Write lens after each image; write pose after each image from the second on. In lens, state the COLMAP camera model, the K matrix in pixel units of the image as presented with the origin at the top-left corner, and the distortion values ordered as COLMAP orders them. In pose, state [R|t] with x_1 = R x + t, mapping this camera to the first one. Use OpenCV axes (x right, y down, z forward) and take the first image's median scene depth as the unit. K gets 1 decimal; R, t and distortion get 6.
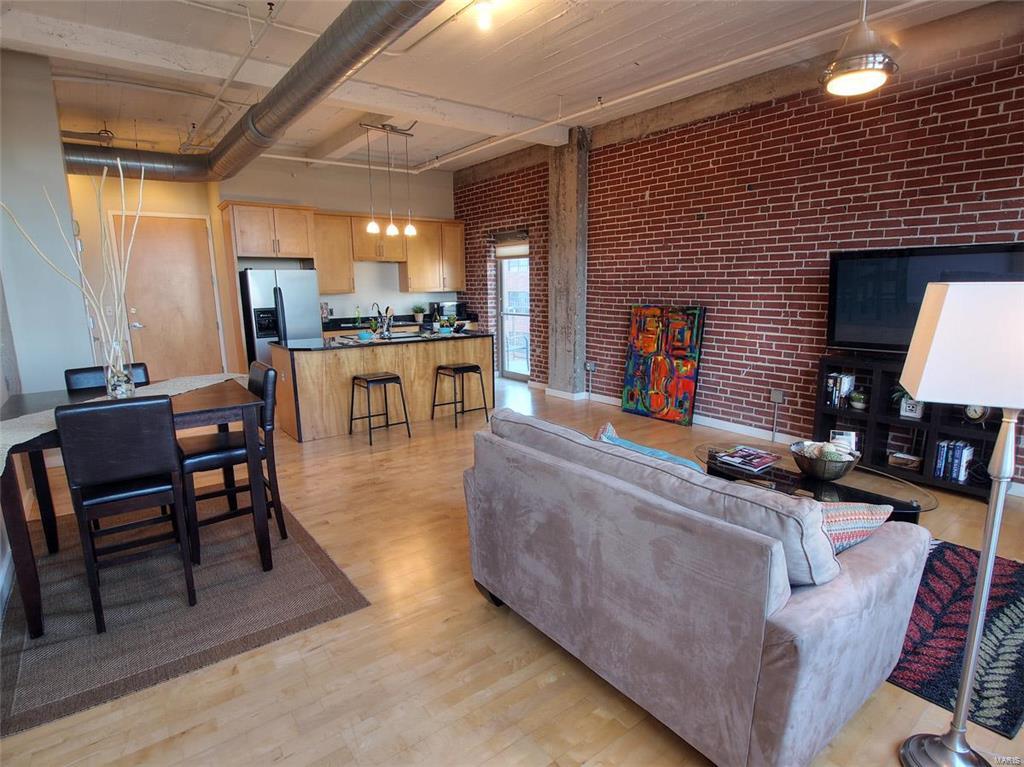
lens RADIAL K [[538.3, 0, 509.0], [0, 538.3, 391.6], [0, 0, 1]] dist [-0.013418, -0.004168]
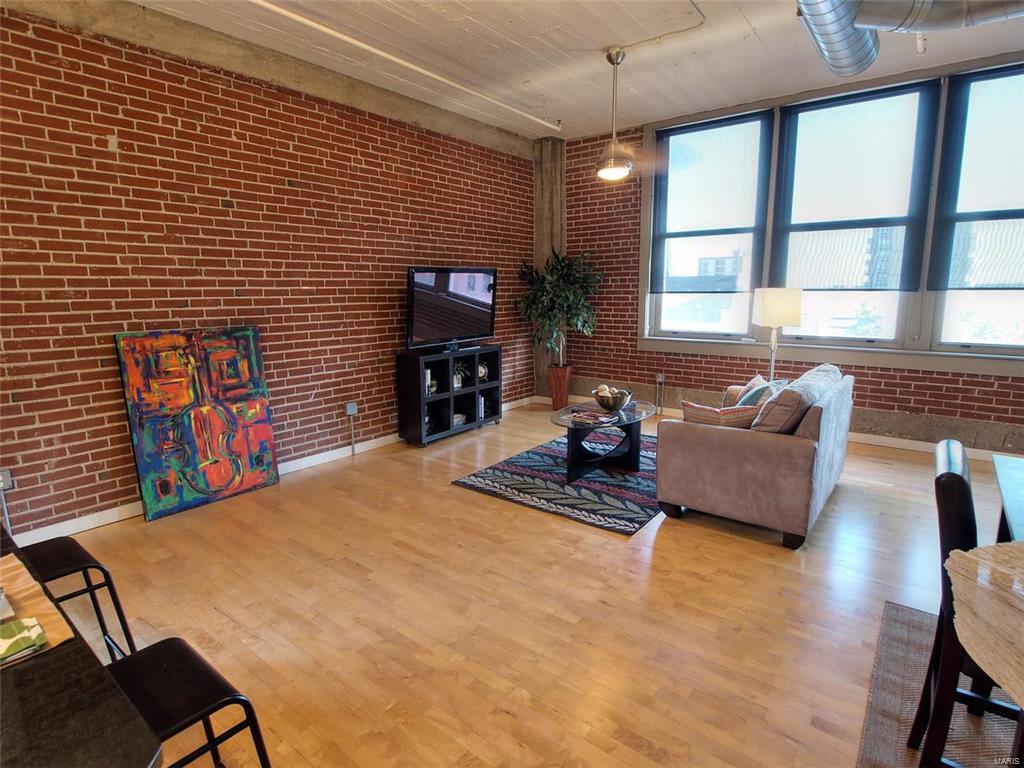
lens RADIAL K [[538.3, 0, 508.9], [0, 538.3, 382.7], [0, 0, 1]] dist [-0.013418, -0.004168]
pose [[-0.246546, -0.152751, 0.957017, -0.466893], [0.201362, 0.957876, 0.204762, -0.166284], [-0.947981, 0.243191, -0.205403, 0.849815]]
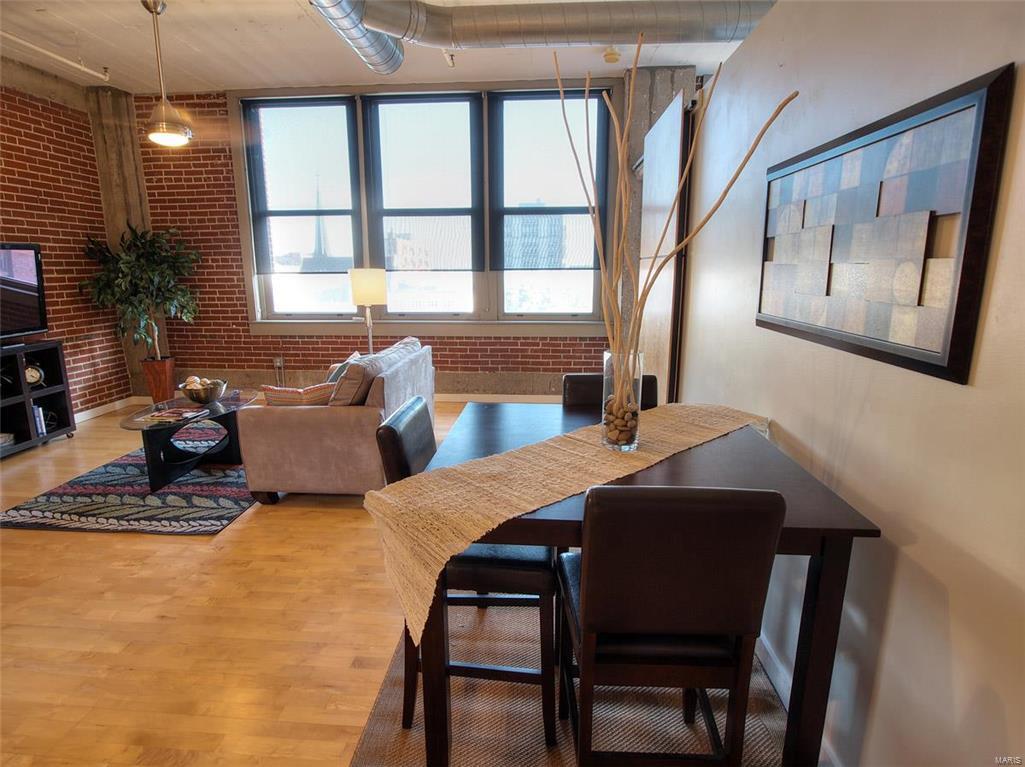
lens RADIAL K [[538.8, 0, 508.8], [0, 538.8, 381.7], [0, 0, 1]] dist [-0.013418, -0.004168]
pose [[-0.750707, -0.122866, 0.649109, -0.527904], [0.142023, 0.929565, 0.340204, -0.147679], [-0.645189, 0.347583, -0.680381, 0.764478]]
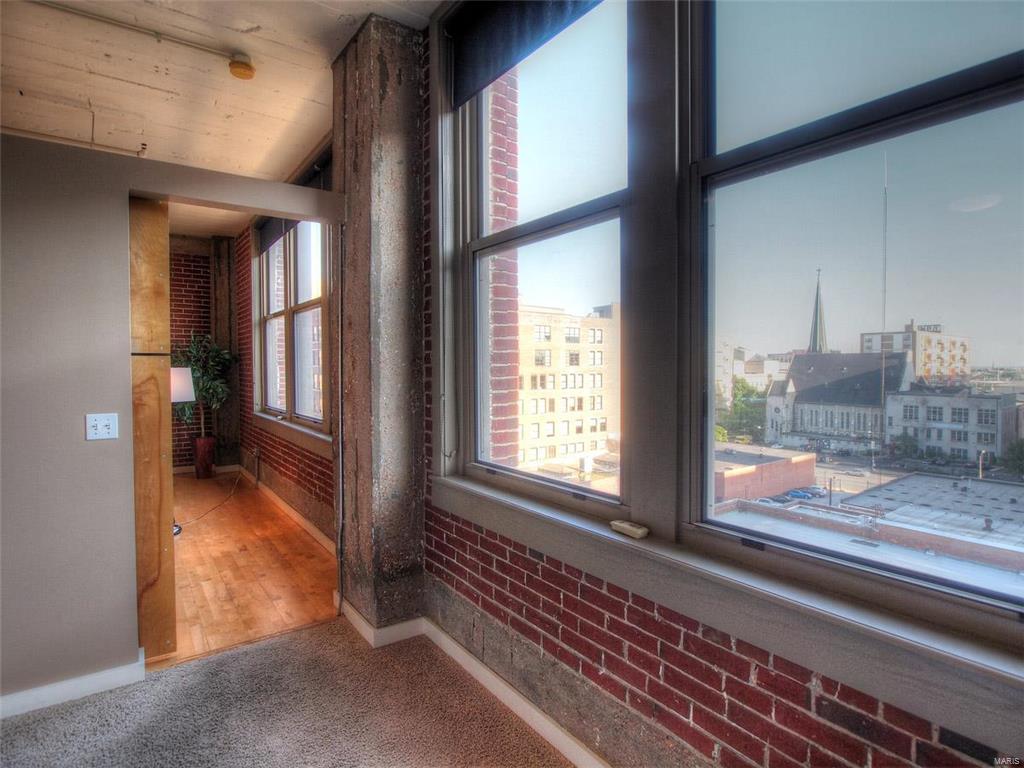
lens RADIAL K [[538.3, 0, 510.2], [0, 538.3, 383.7], [0, 0, 1]] dist [-0.013418, -0.004168]
pose [[0.022930, -0.021245, 0.999511, -0.623907], [0.196479, 0.980372, 0.016331, 0.073355], [-0.980240, 0.196009, 0.026655, -0.337412]]
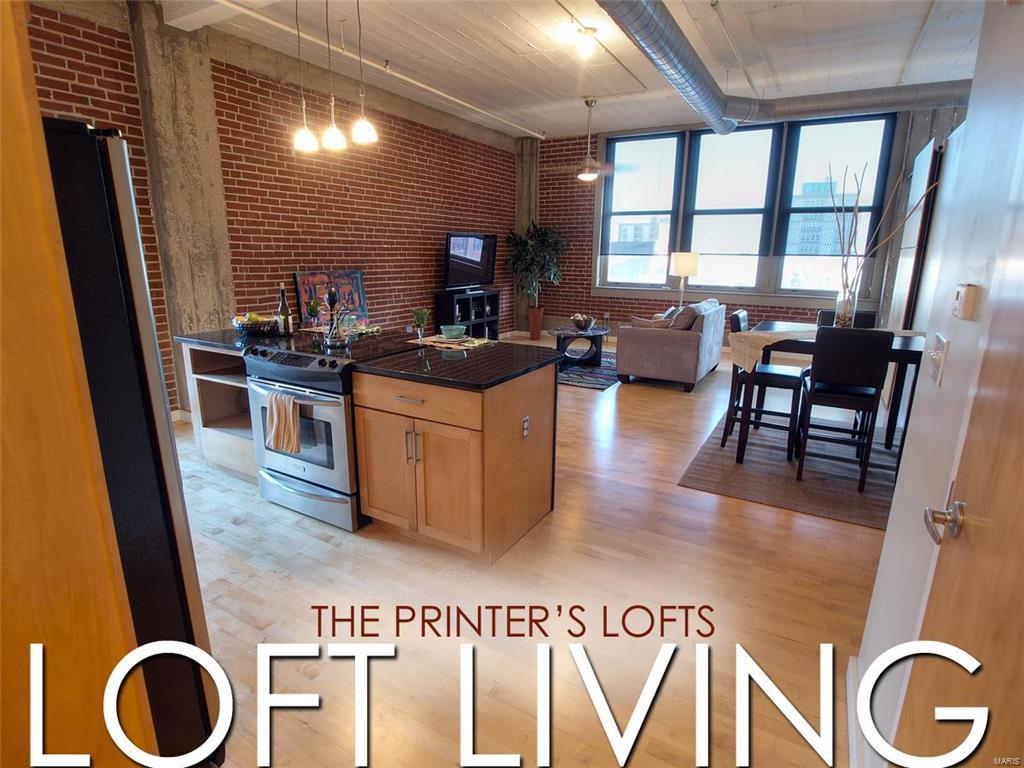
lens RADIAL K [[538.3, 0, 509.2], [0, 538.3, 384.1], [0, 0, 1]] dist [-0.013418, -0.004168]
pose [[-0.380651, -0.213906, 0.899638, -0.859819], [0.175298, 0.938545, 0.297328, -0.219469], [-0.907951, 0.270883, -0.319761, 1.163025]]
